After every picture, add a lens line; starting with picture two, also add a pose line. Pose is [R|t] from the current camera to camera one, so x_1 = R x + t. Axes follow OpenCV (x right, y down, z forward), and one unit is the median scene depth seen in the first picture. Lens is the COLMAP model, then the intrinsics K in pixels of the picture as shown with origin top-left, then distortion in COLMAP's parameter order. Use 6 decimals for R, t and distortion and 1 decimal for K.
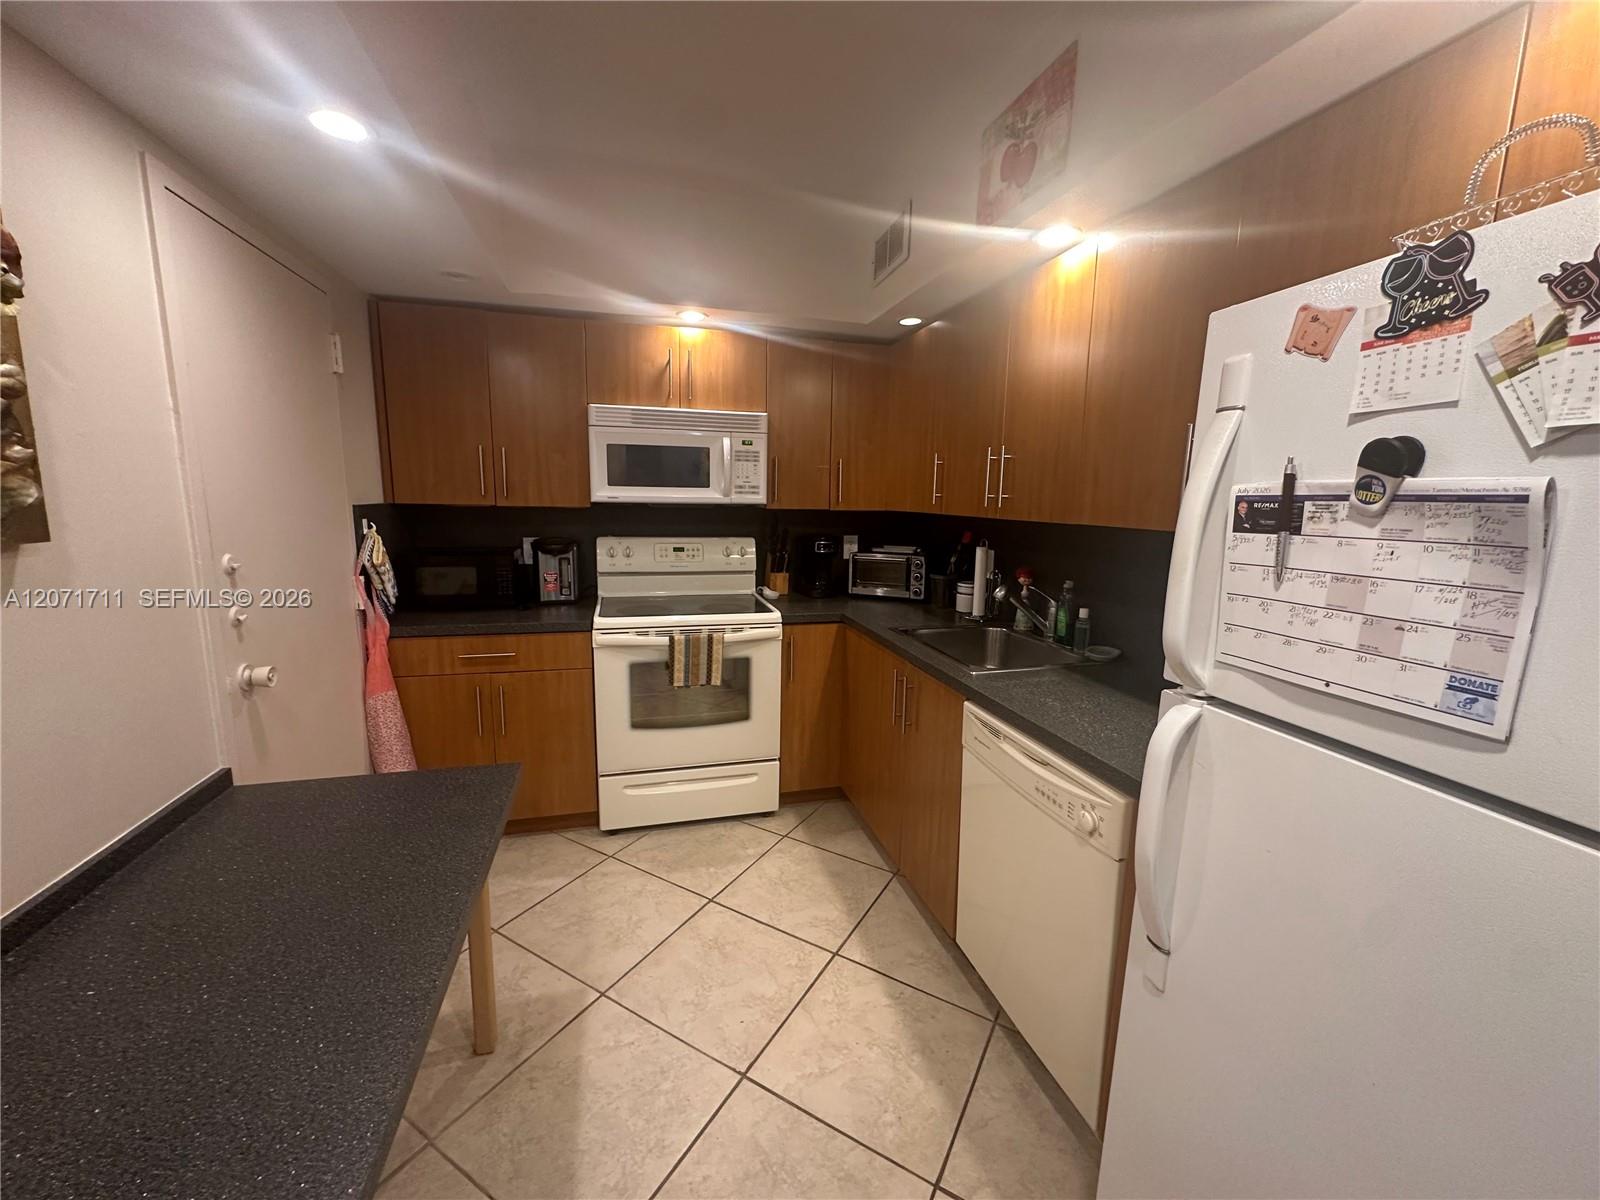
lens RADIAL K [[637.5, 0, 800.0], [0, 637.5, 600.0], [0, 0, 1]] dist [-0.005770, 0.000321]
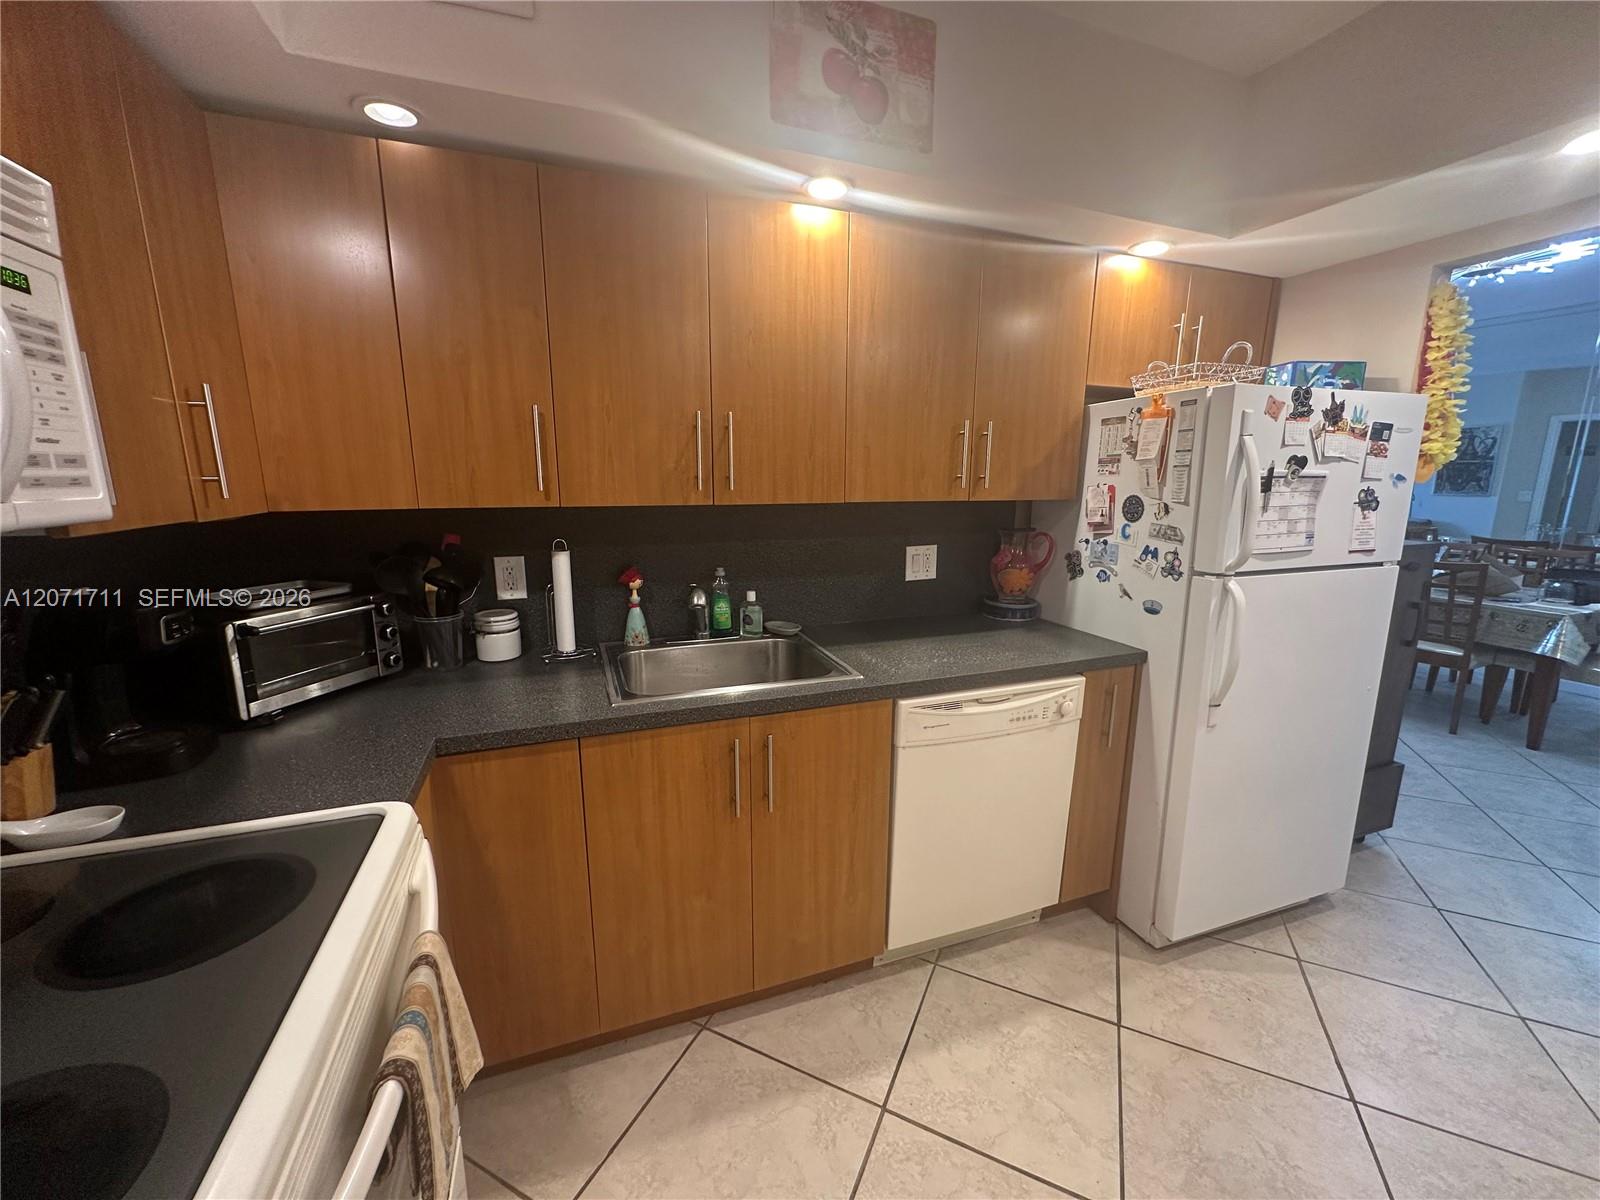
lens RADIAL K [[643.6, 0, 800.0], [0, 643.6, 600.0], [0, 0, 1]] dist [-0.000184, 0.000812]
pose [[-0.089454, -0.212183, 0.973127, -0.444315], [0.158943, 0.961482, 0.224255, -0.157905], [-0.983227, 0.174732, -0.052284, 0.859344]]
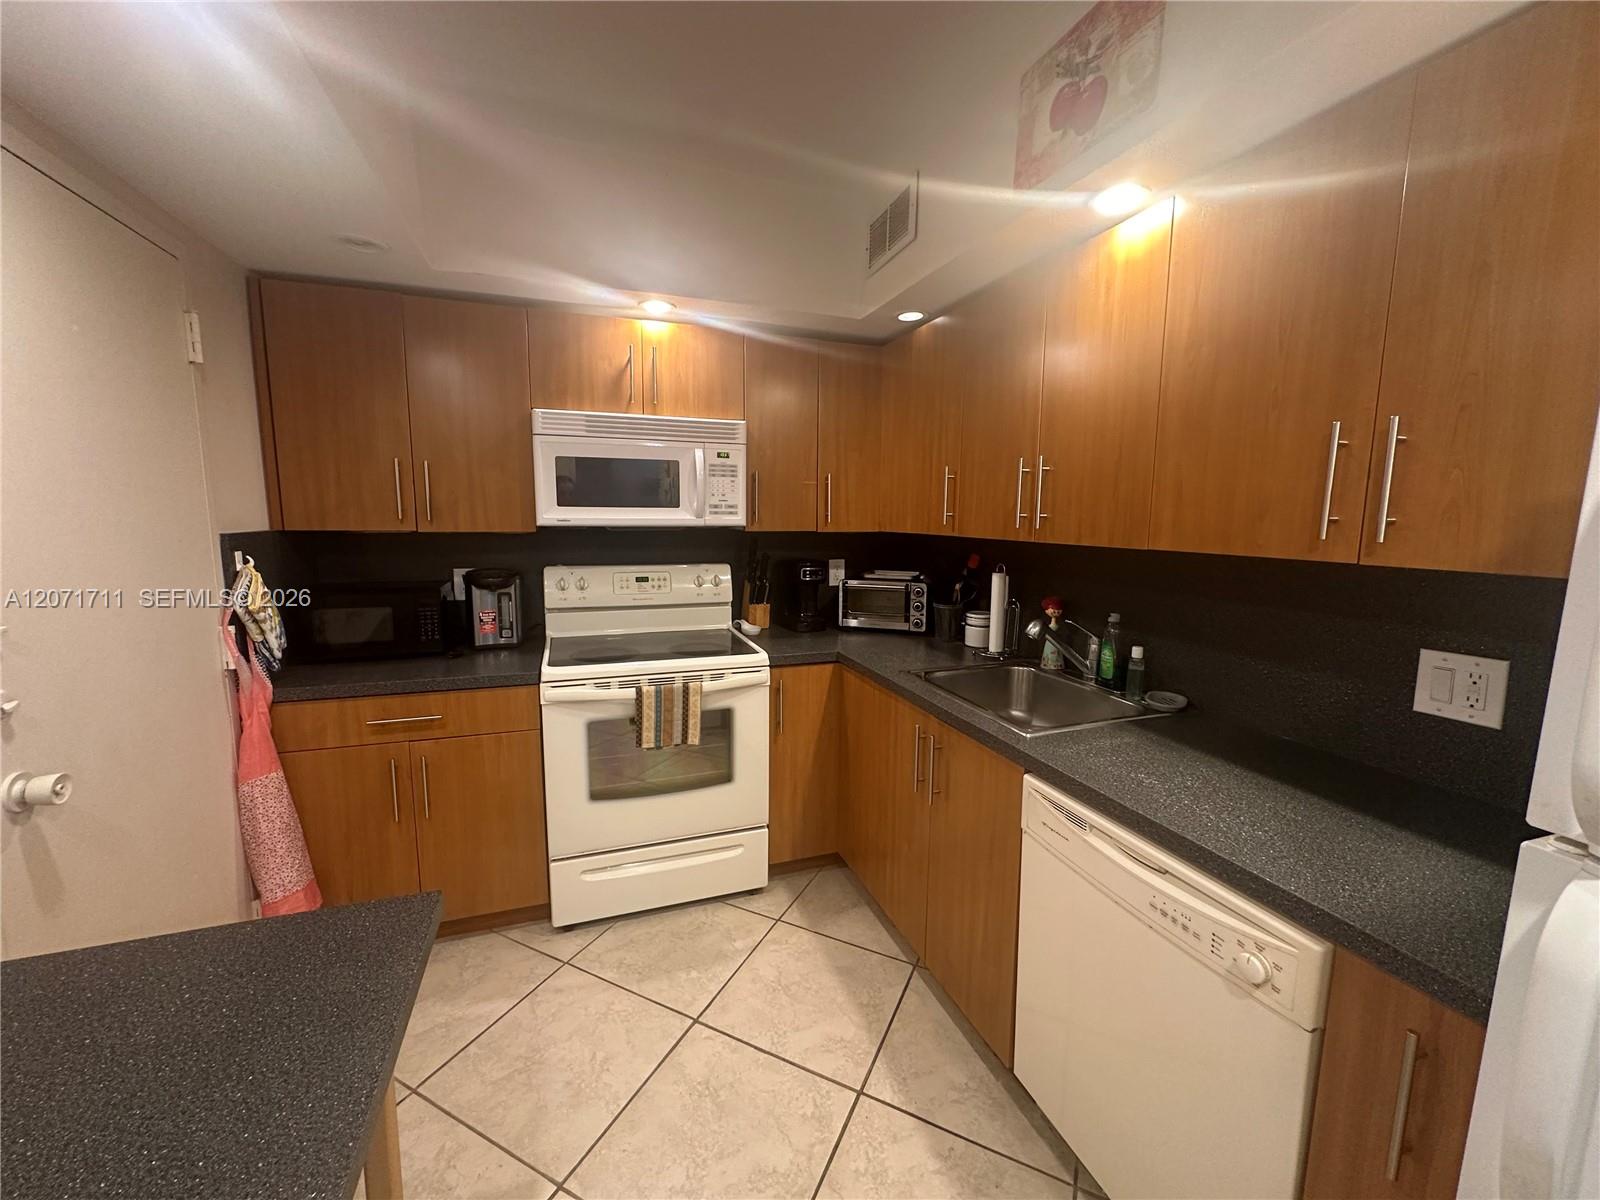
lens RADIAL K [[637.5, 0, 800.0], [0, 637.5, 600.0], [0, 0, 1]] dist [-0.005770, 0.000321]
pose [[0.996997, -0.018588, 0.075175, -0.055577], [0.020626, 0.999438, -0.026432, -0.031401], [-0.074642, 0.027904, 0.996820, 0.166000]]
